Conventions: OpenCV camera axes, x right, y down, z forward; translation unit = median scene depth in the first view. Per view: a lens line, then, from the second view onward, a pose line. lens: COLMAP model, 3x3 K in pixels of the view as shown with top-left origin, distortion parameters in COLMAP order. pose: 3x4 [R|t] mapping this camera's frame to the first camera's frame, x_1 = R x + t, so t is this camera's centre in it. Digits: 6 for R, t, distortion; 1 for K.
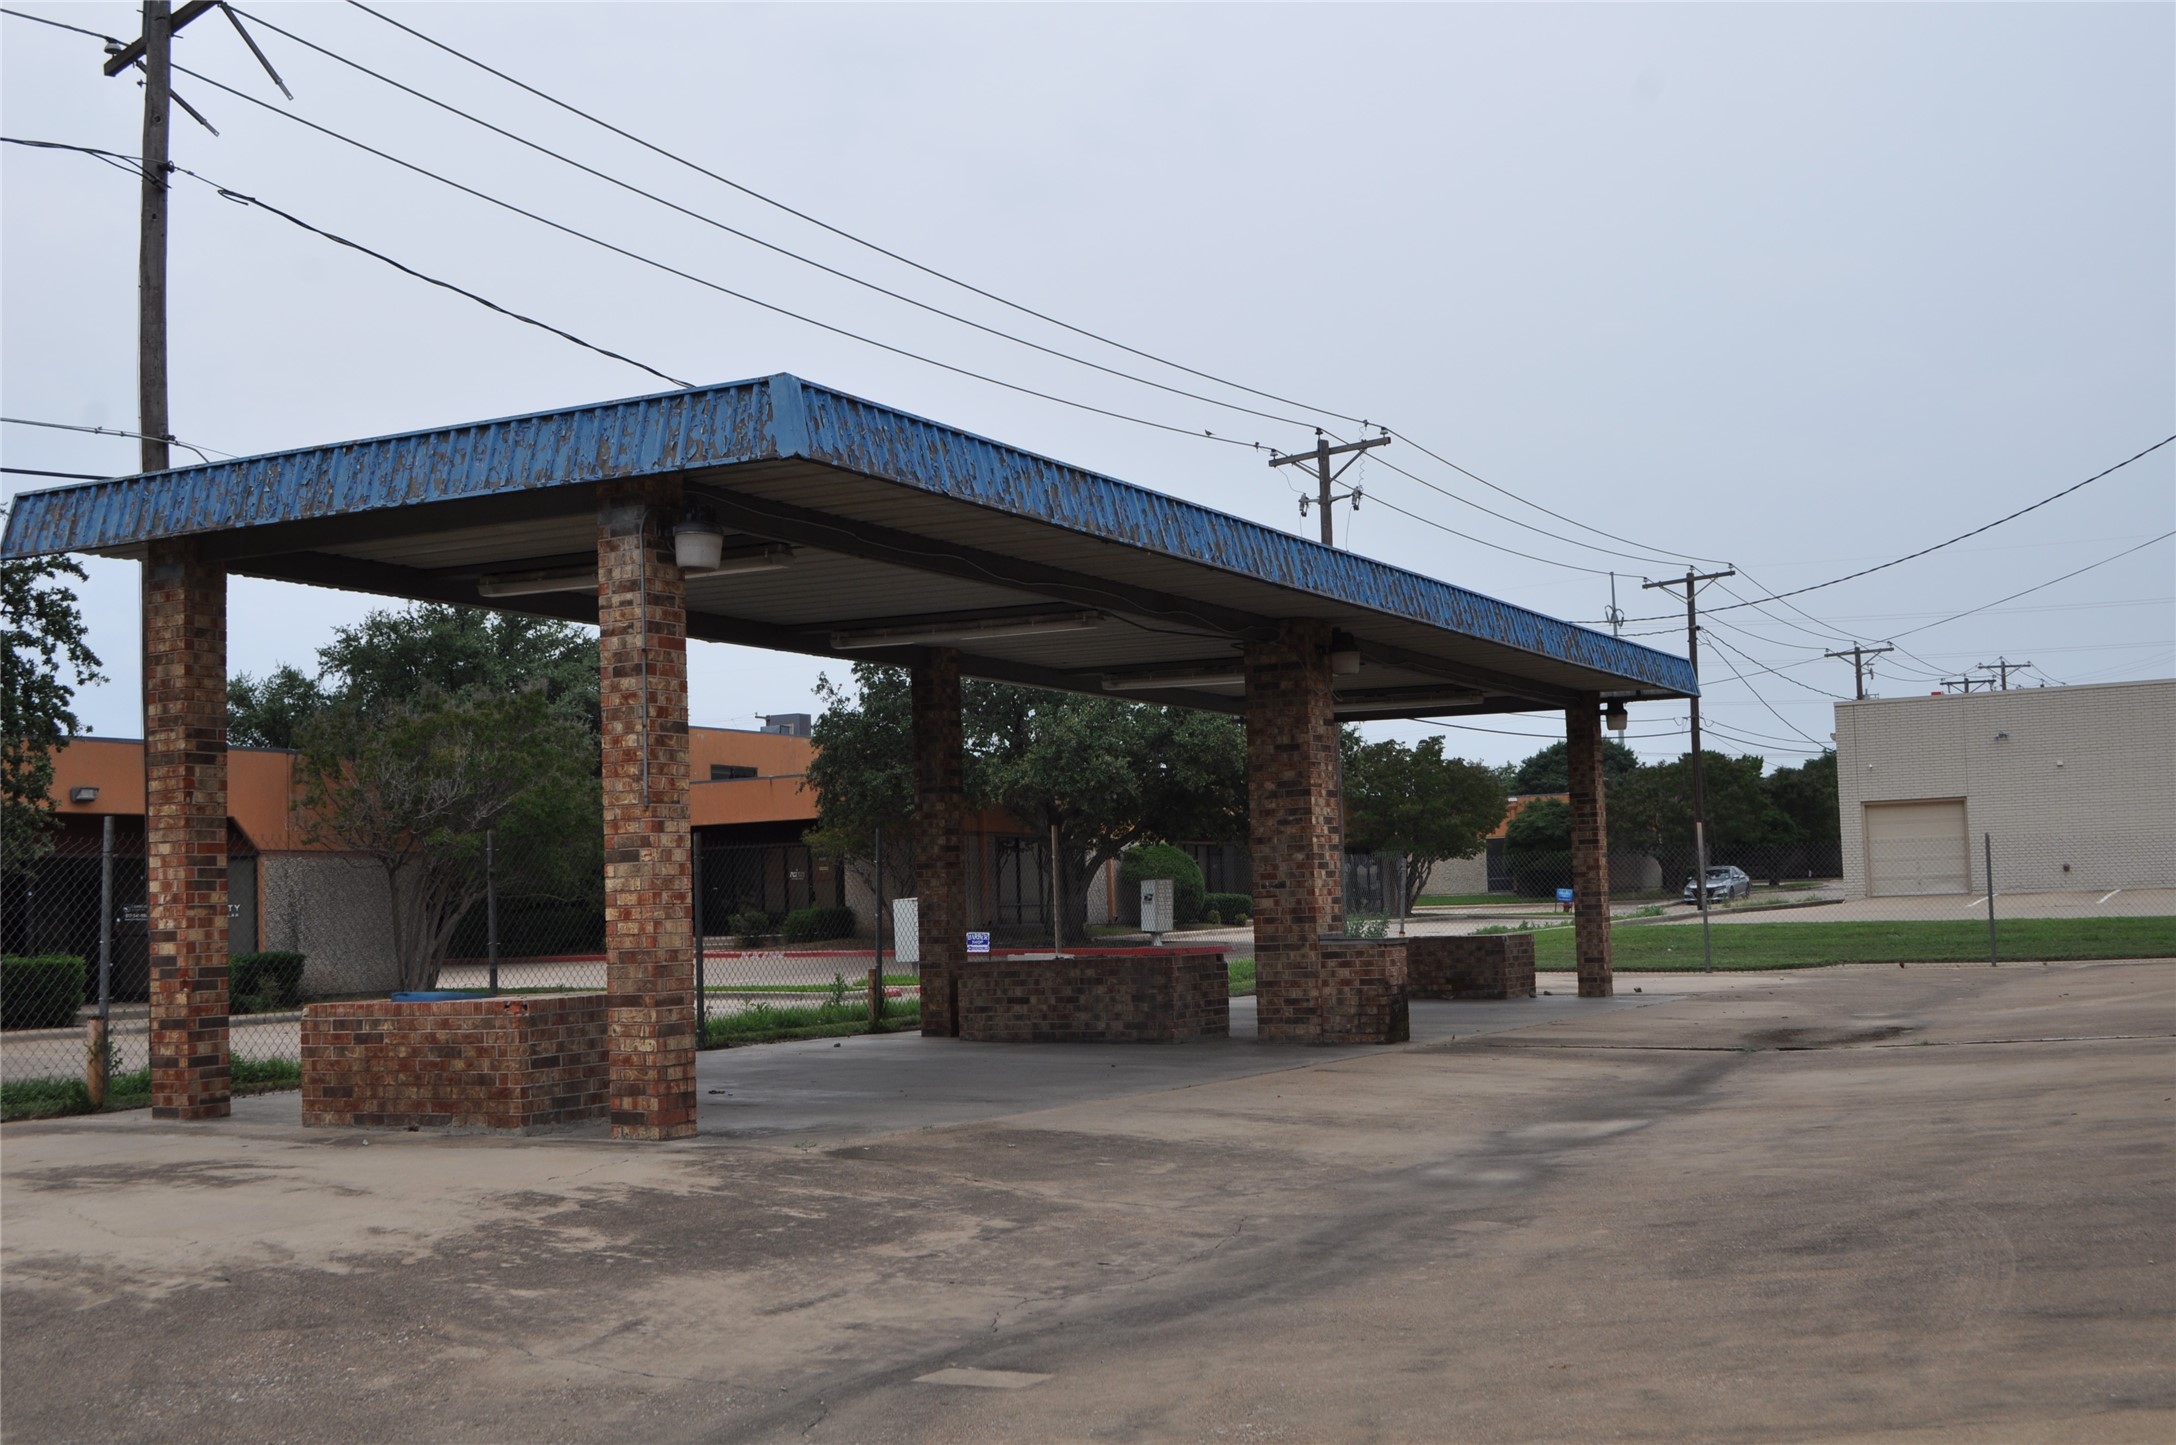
lens RADIAL K [[2329.5, 0, 1092.0], [0, 2329.5, 722.1], [0, 0, 1]] dist [0.004337, 0.000000]
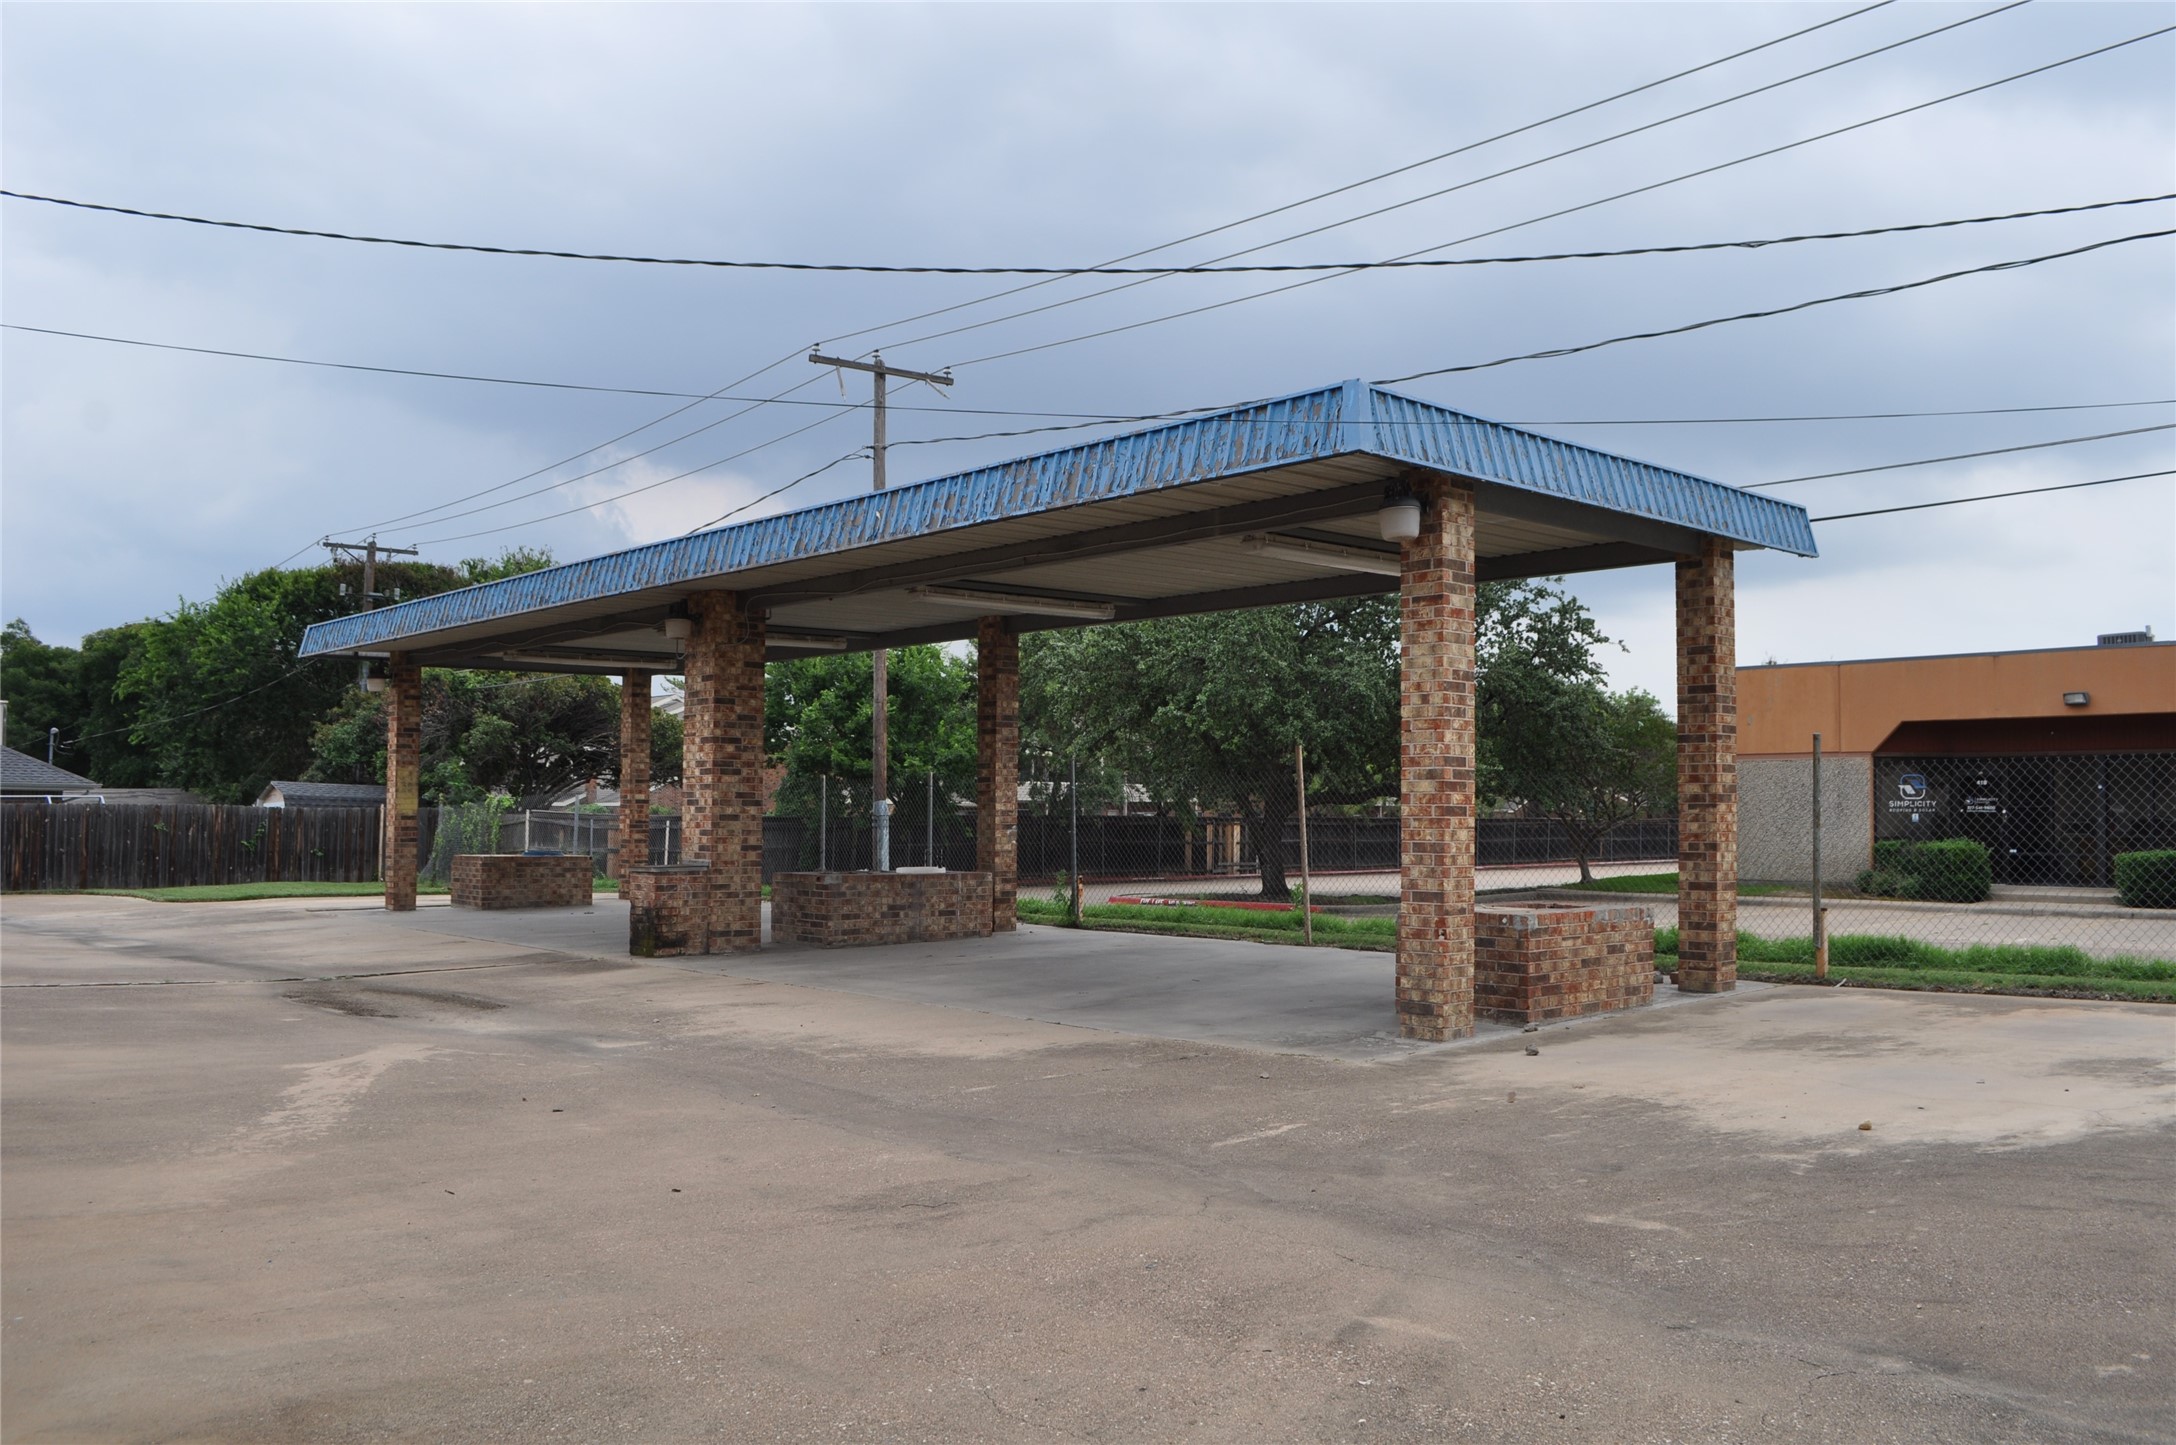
lens RADIAL K [[1713.3, 0, 1088.5], [0, 1713.3, 717.0], [0, 0, 1]] dist [-0.084708, 0.003518]
pose [[-0.308204, -0.017819, -0.951153, 0.847668], [0.074512, 0.996301, -0.042809, 0.069433], [0.948398, -0.084066, -0.305737, 1.437503]]
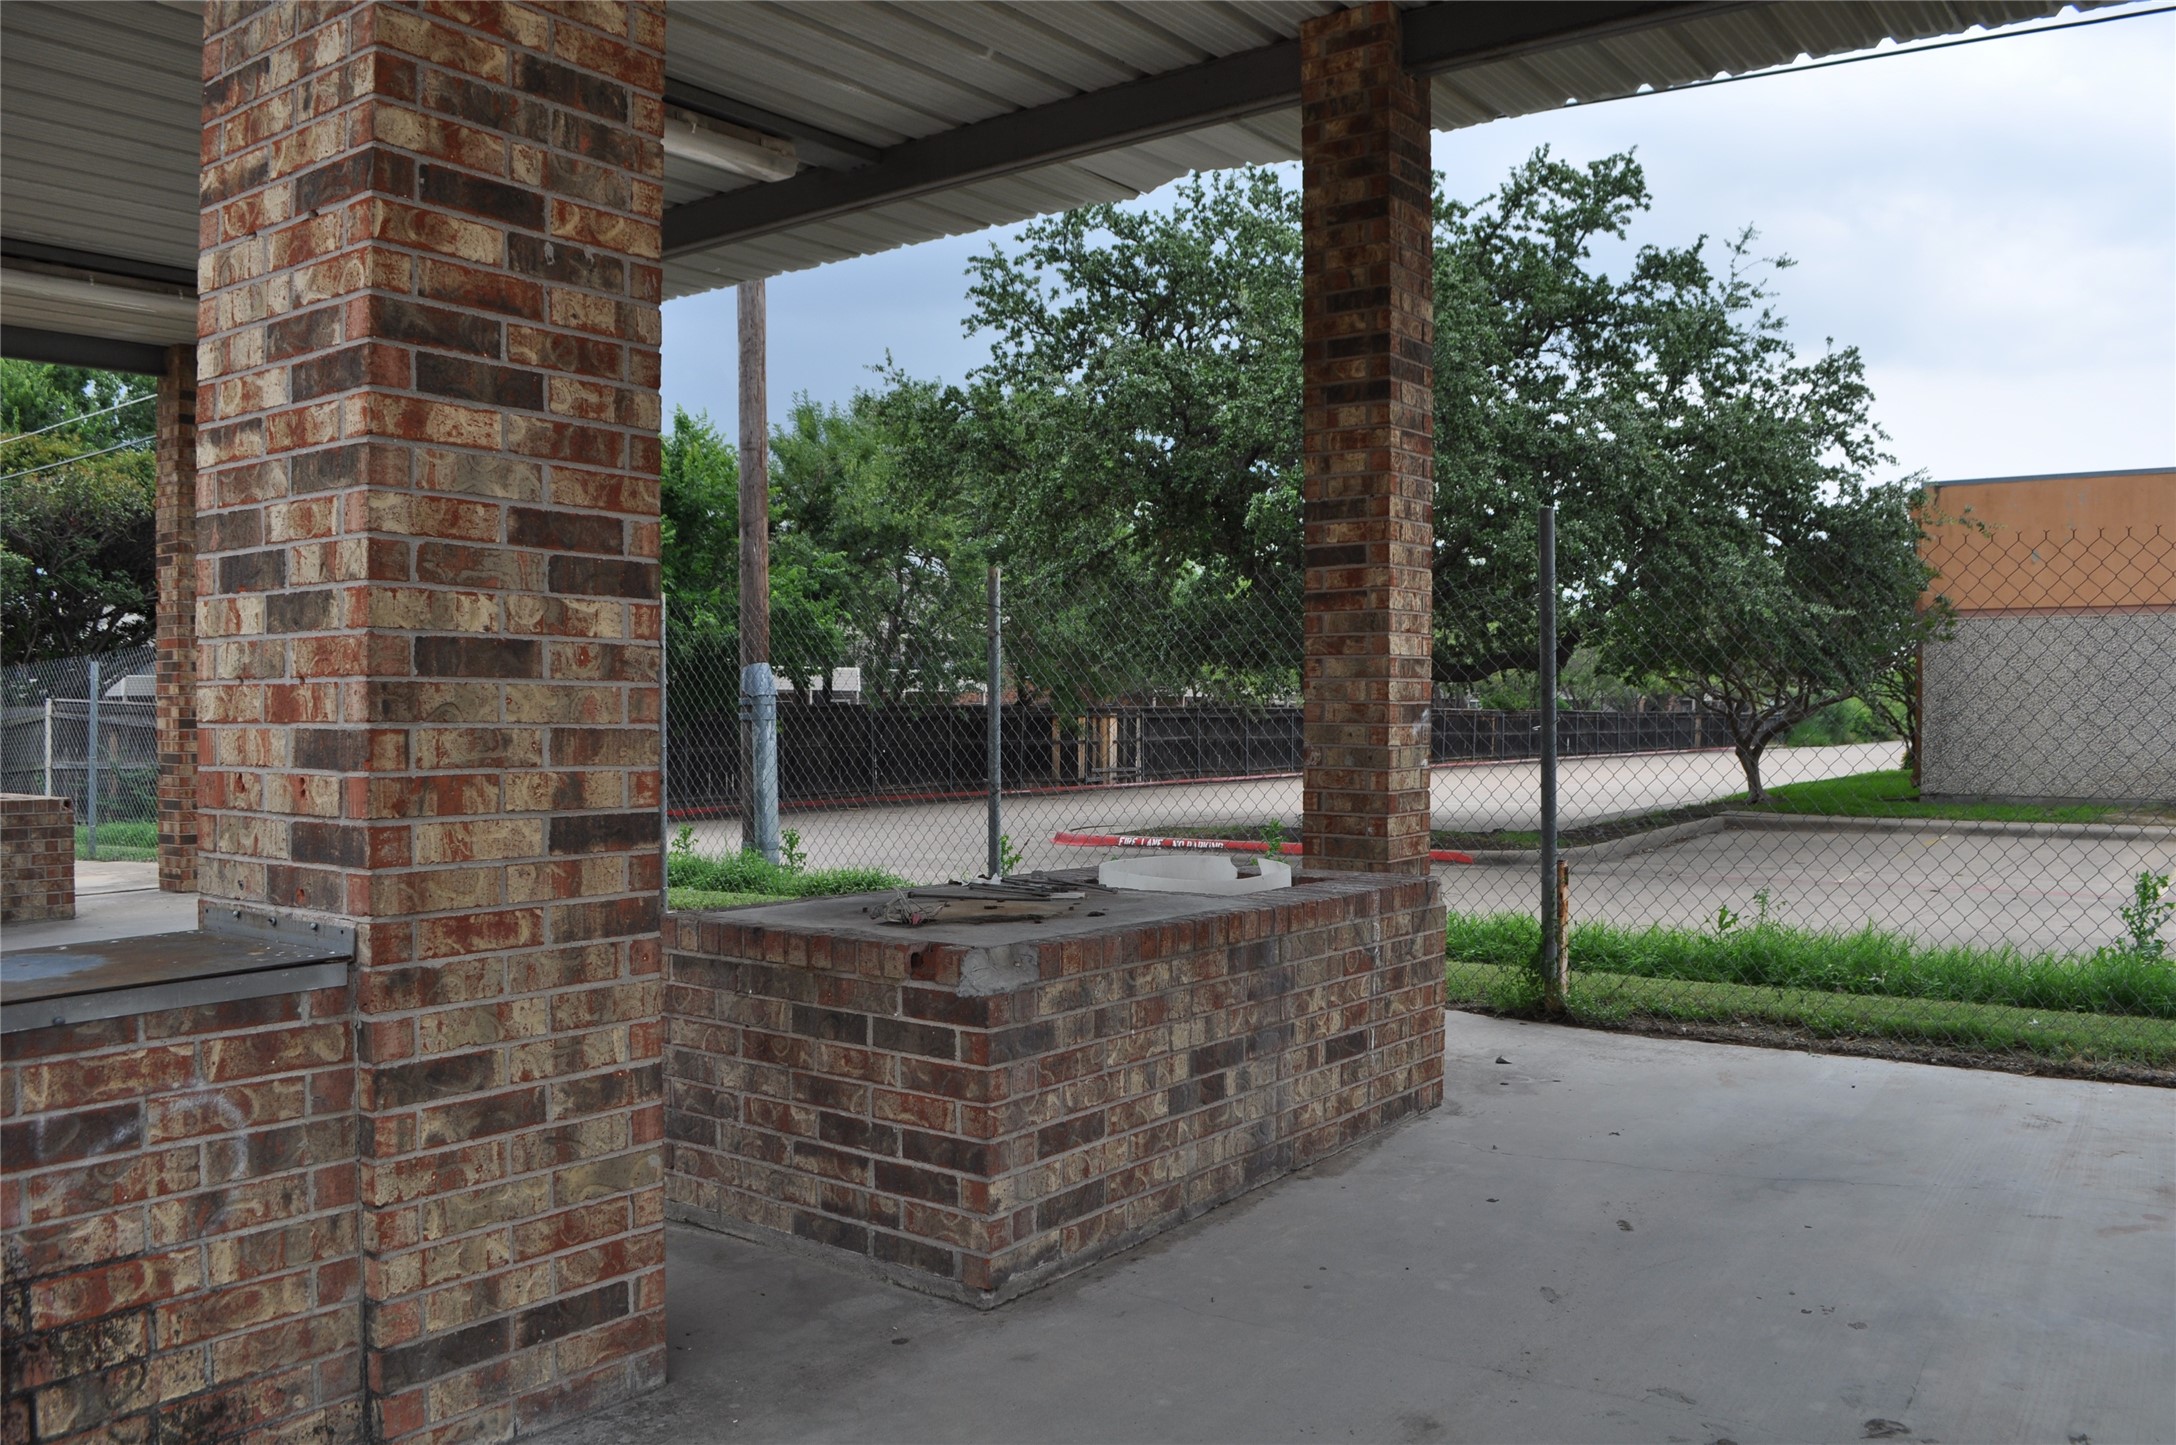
lens RADIAL K [[1713.3, 0, 1092.7], [0, 1713.3, 735.3], [0, 0, 1]] dist [-0.084708, 0.003518]
pose [[-0.129170, 0.051803, -0.990268, 0.230673], [0.074780, 0.996300, 0.042365, 0.073902], [0.988799, -0.068580, -0.132566, 1.074937]]
